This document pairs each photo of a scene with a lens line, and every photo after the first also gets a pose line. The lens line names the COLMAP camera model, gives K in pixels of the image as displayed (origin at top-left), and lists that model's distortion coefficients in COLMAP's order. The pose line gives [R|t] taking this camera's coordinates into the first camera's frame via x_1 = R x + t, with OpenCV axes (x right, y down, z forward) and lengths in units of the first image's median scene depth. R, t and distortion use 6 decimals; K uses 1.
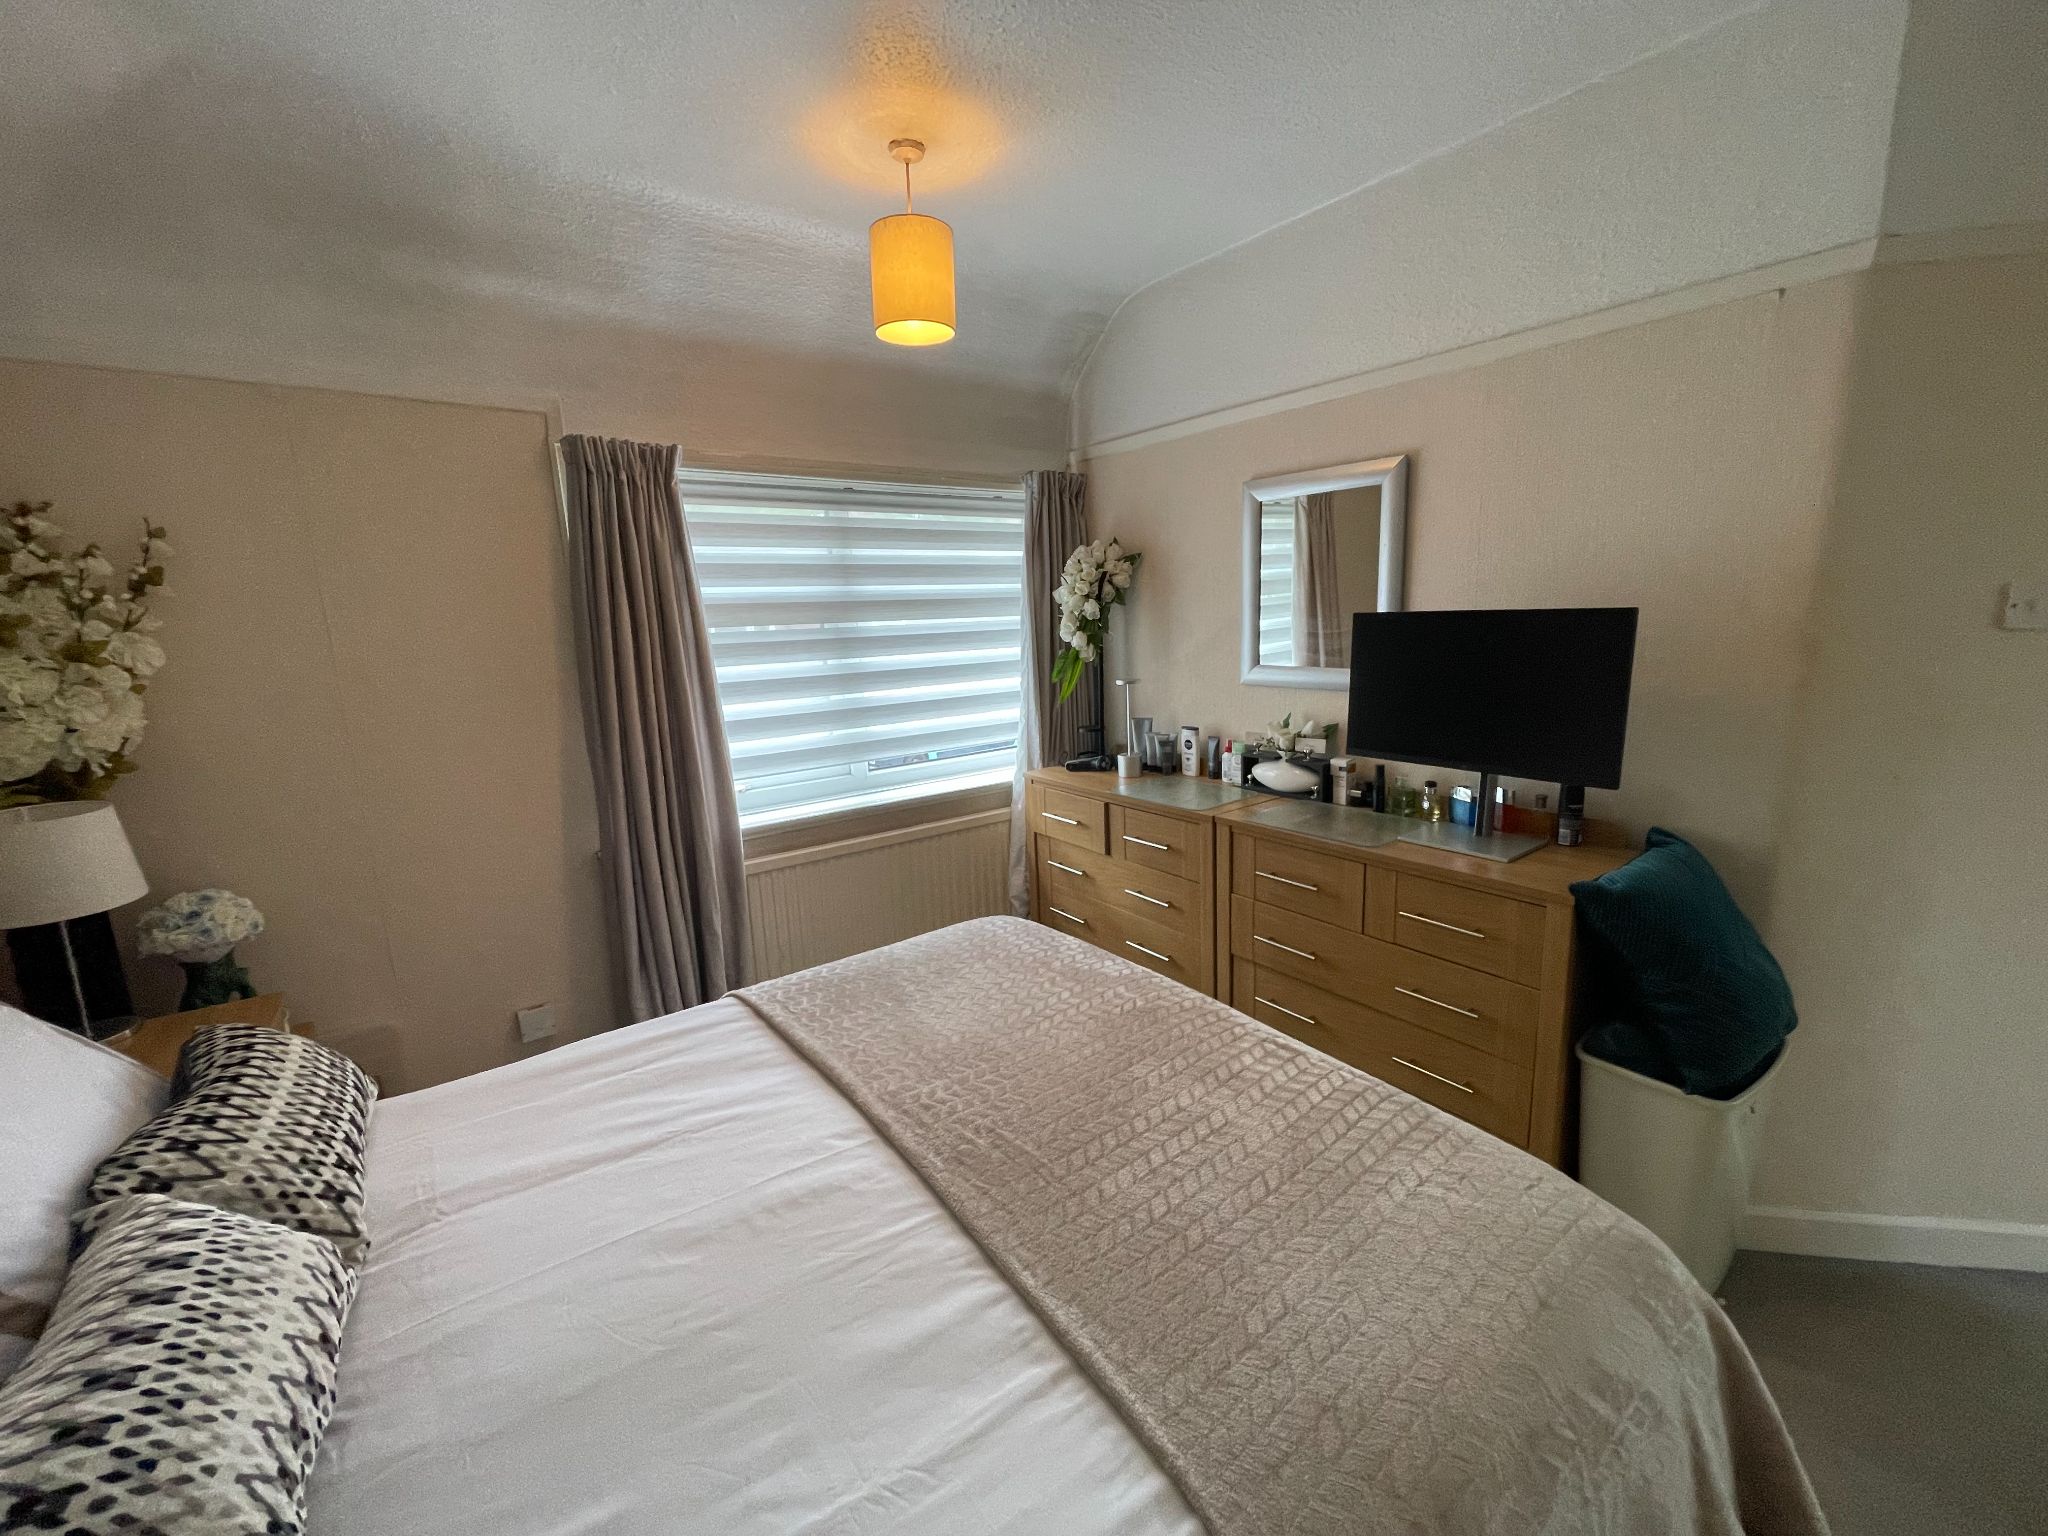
lens RADIAL K [[833.3, 0, 1025.2], [0, 833.3, 767.3], [0, 0, 1]] dist [-0.002227, 0.001689]
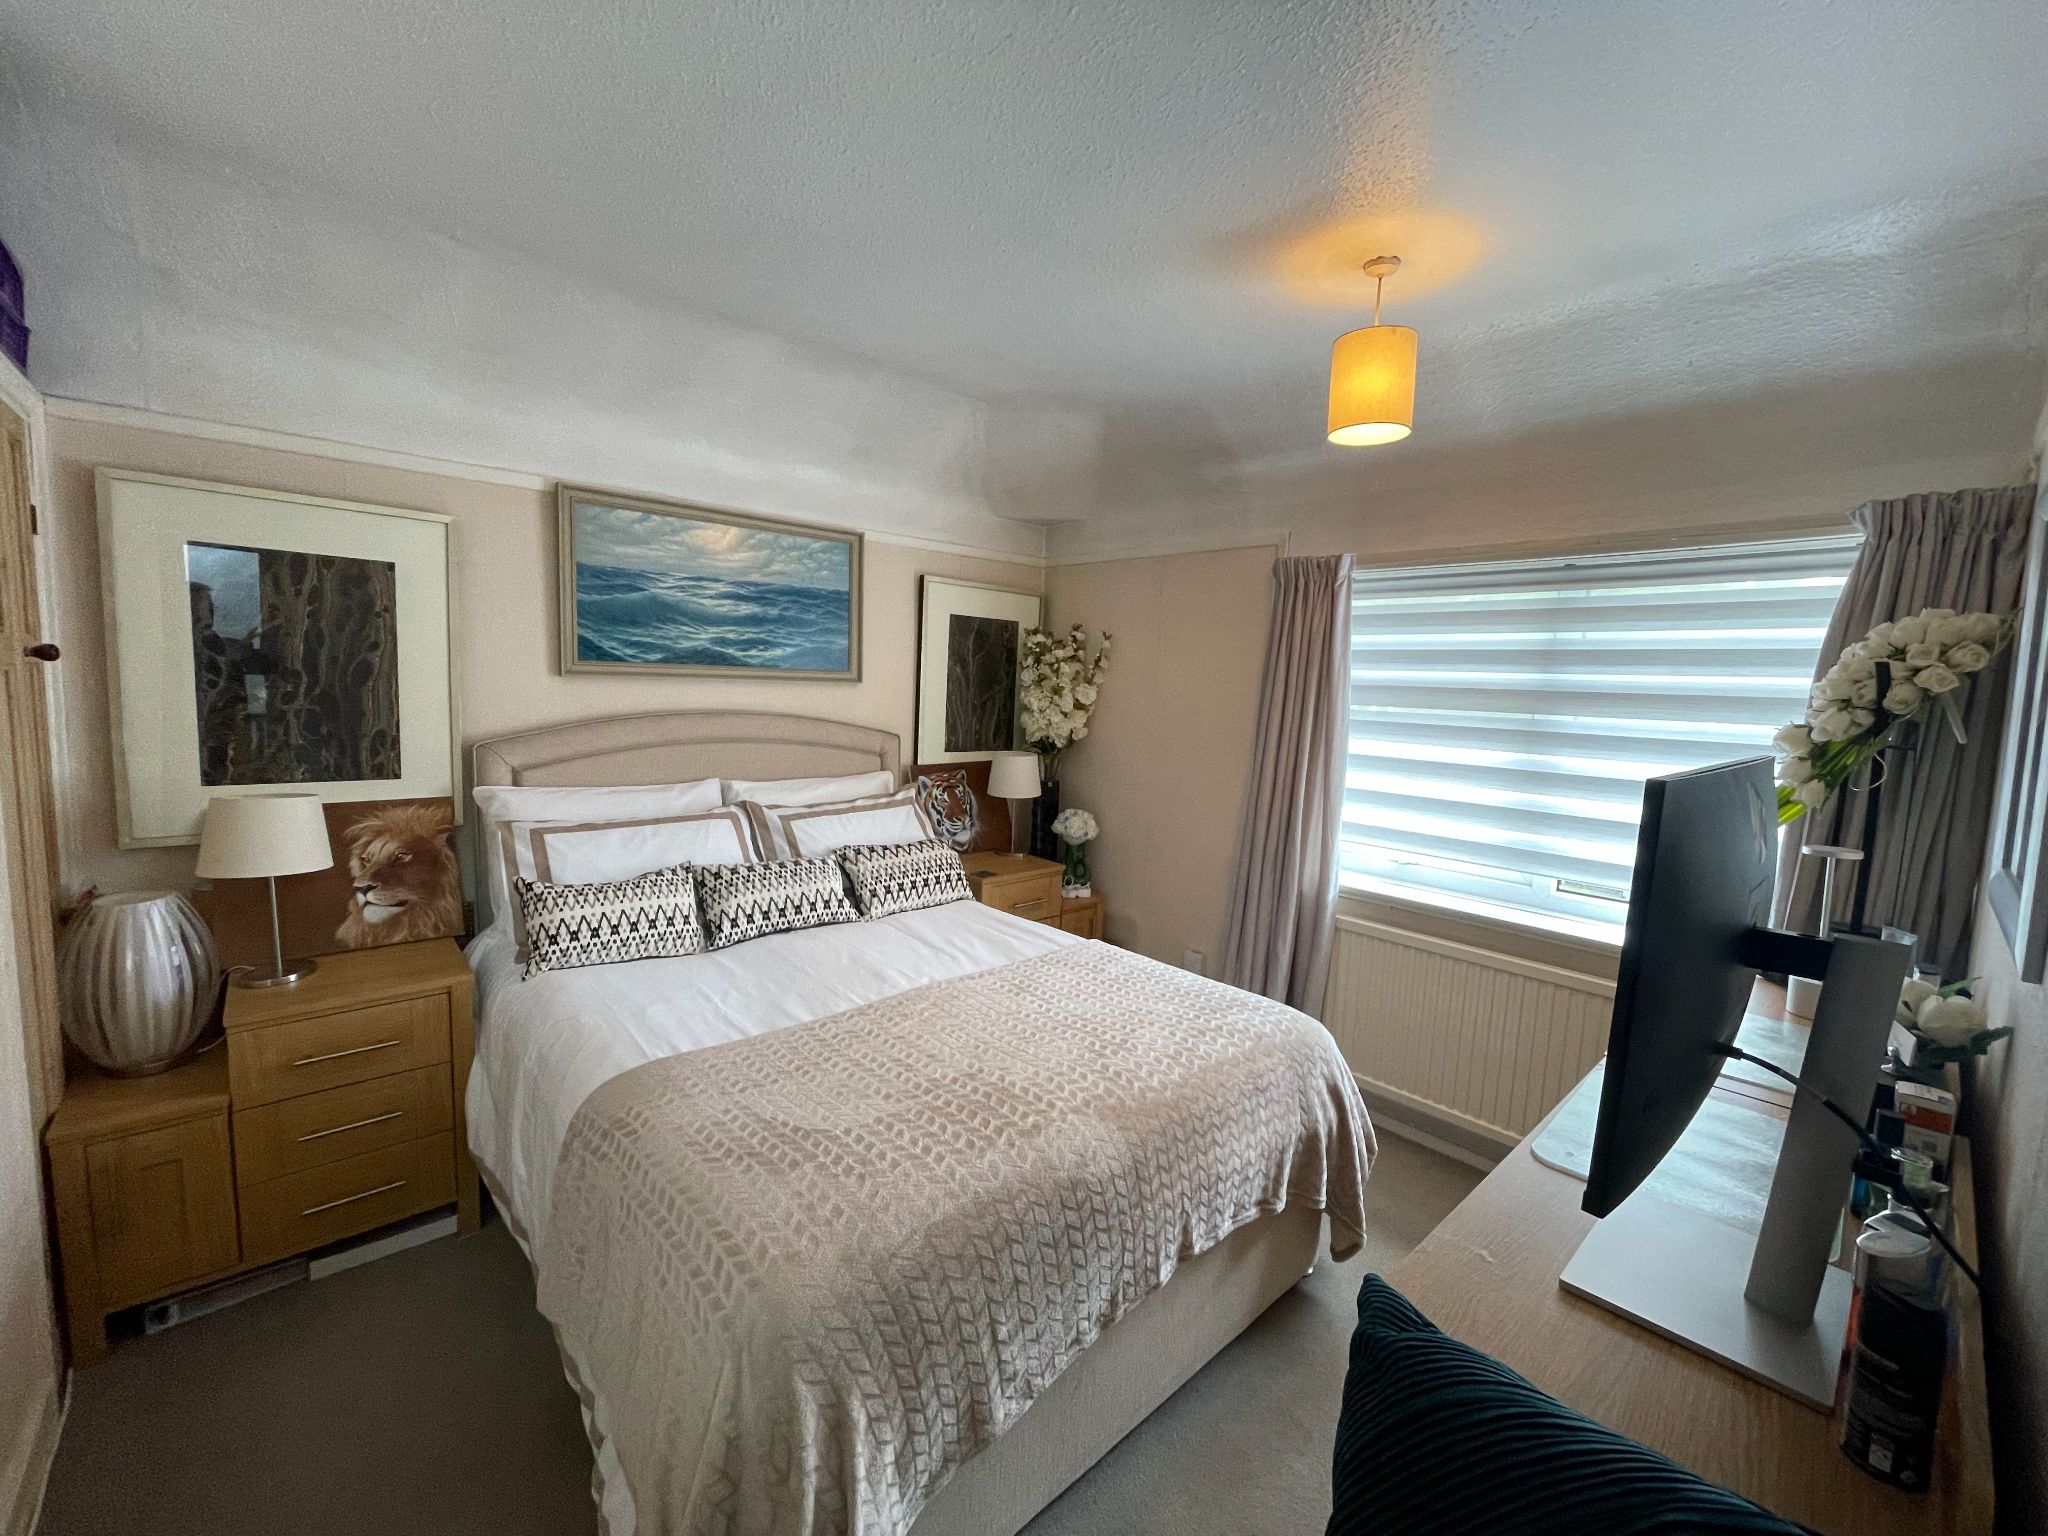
lens RADIAL K [[833.3, 0, 1024.3], [0, 833.3, 771.3], [0, 0, 1]] dist [-0.002227, 0.001689]
pose [[0.110640, 0.144870, -0.983245, 0.950245], [-0.229708, 0.966260, 0.116520, -0.145845], [0.966950, 0.212967, 0.140185, 0.560577]]
